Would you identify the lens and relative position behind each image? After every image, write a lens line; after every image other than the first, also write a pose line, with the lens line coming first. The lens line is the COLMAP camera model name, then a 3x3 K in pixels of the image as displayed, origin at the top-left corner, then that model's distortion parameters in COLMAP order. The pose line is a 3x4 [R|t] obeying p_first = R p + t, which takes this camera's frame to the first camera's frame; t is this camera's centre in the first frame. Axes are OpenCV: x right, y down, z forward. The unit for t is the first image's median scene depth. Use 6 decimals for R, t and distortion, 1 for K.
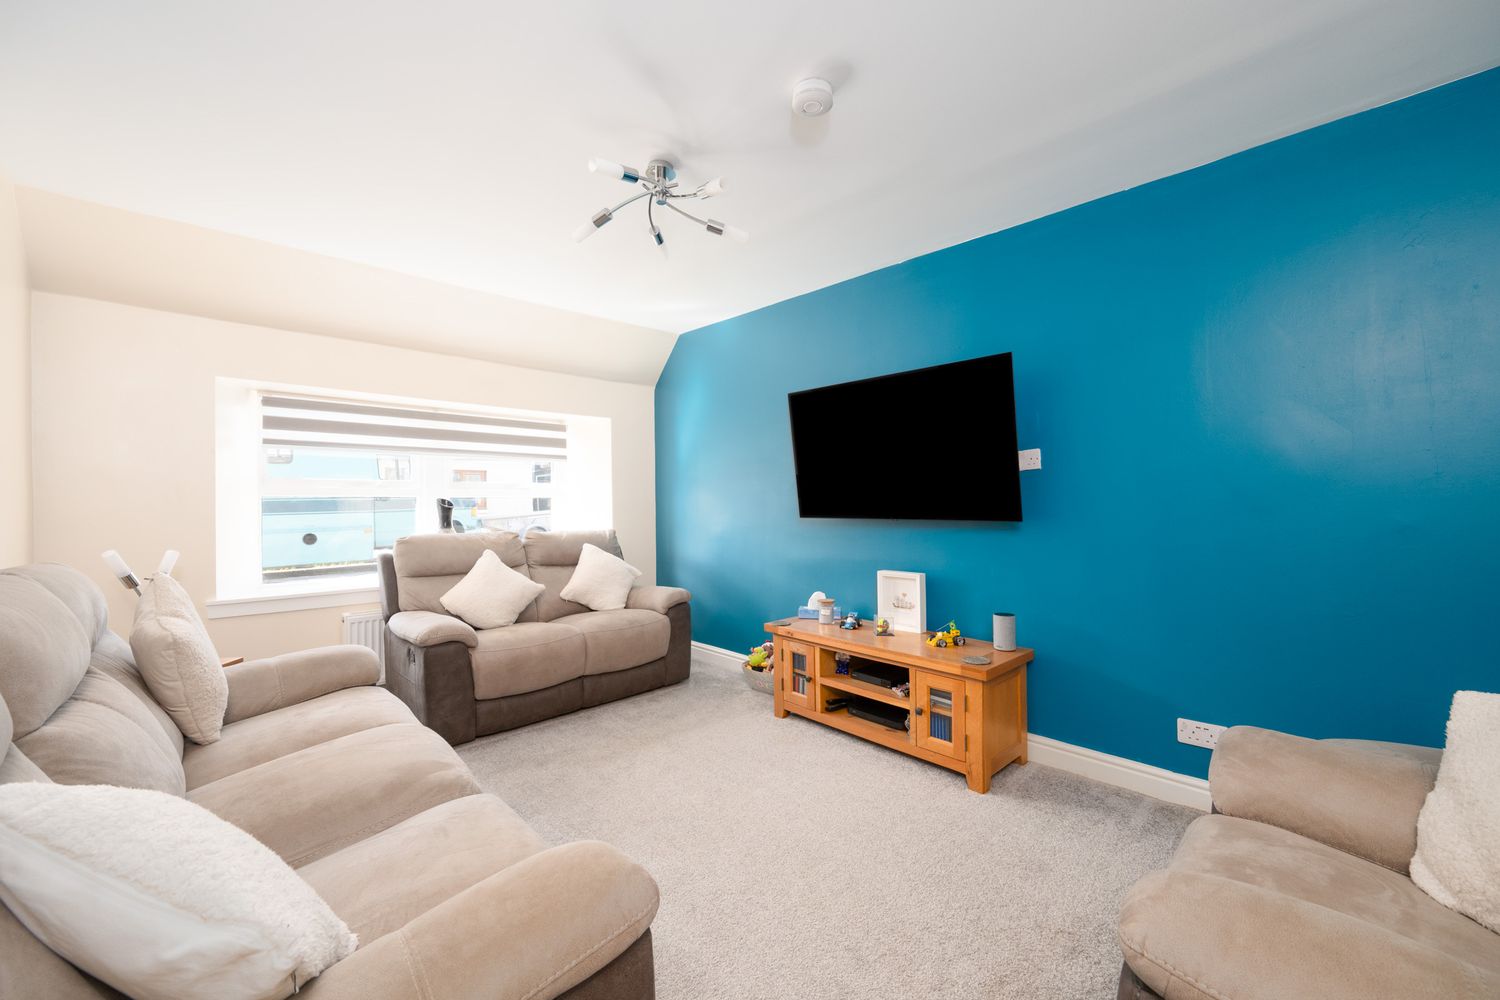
lens RADIAL K [[584.1, 0, 750.0], [0, 584.1, 500.0], [0, 0, 1]] dist [-0.003779, 0.000105]
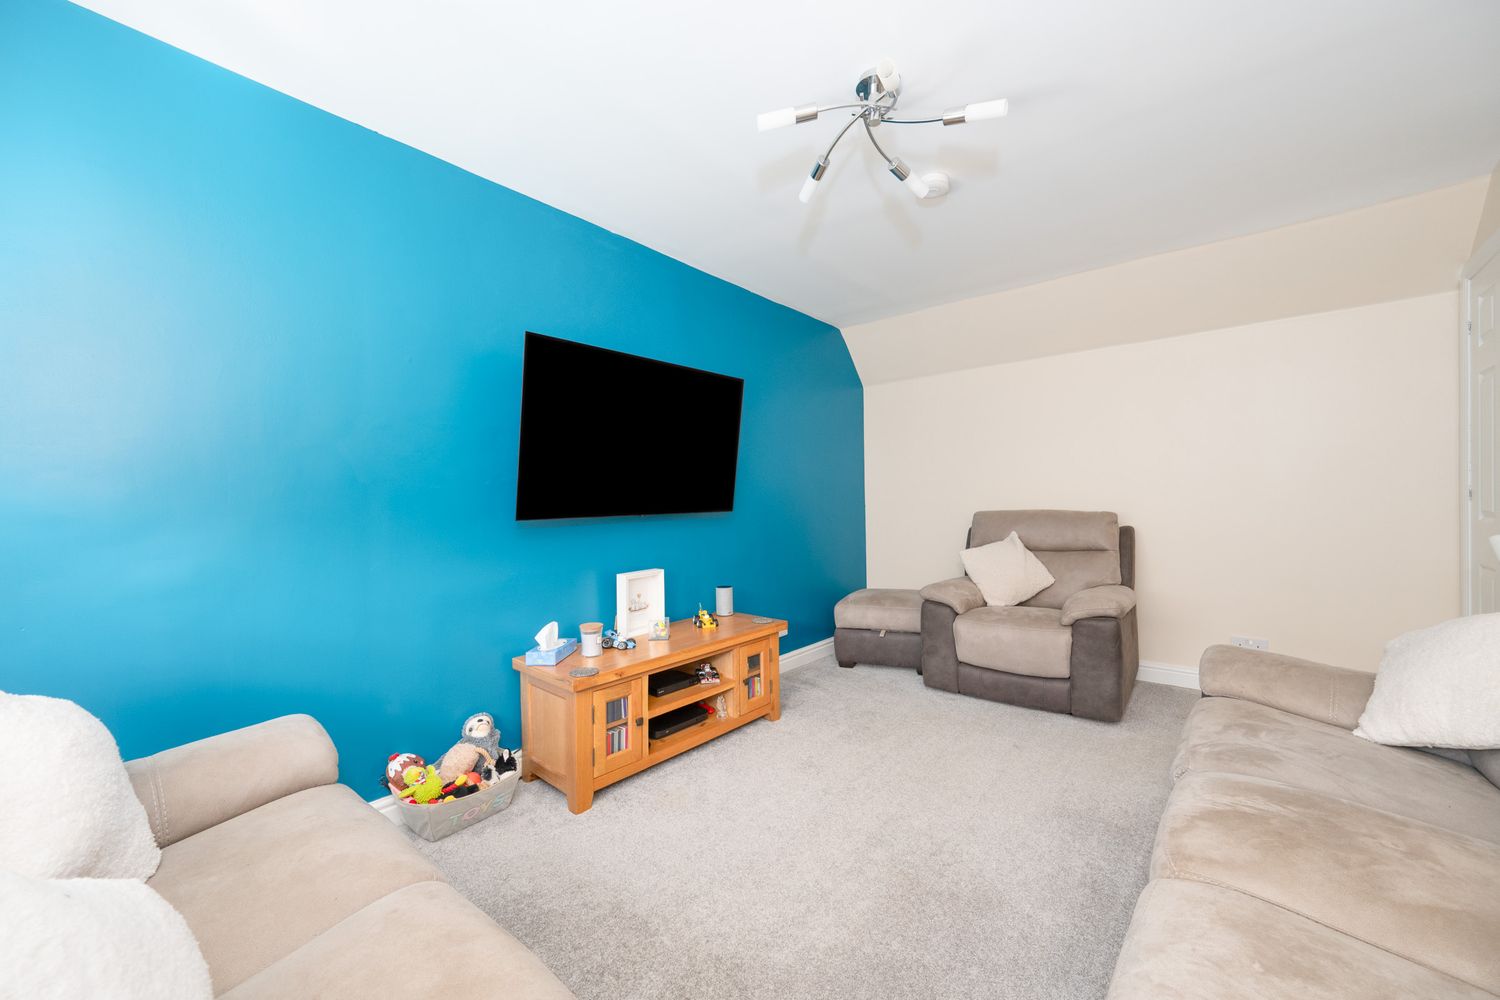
lens RADIAL K [[584.1, 0, 750.0], [0, 584.1, 500.0], [0, 0, 1]] dist [-0.003779, 0.000105]
pose [[-0.103876, 0.002462, 0.994587, -0.689698], [0.008623, 0.999962, -0.001575, 0.011908], [-0.994553, 0.008412, -0.103893, 0.924333]]
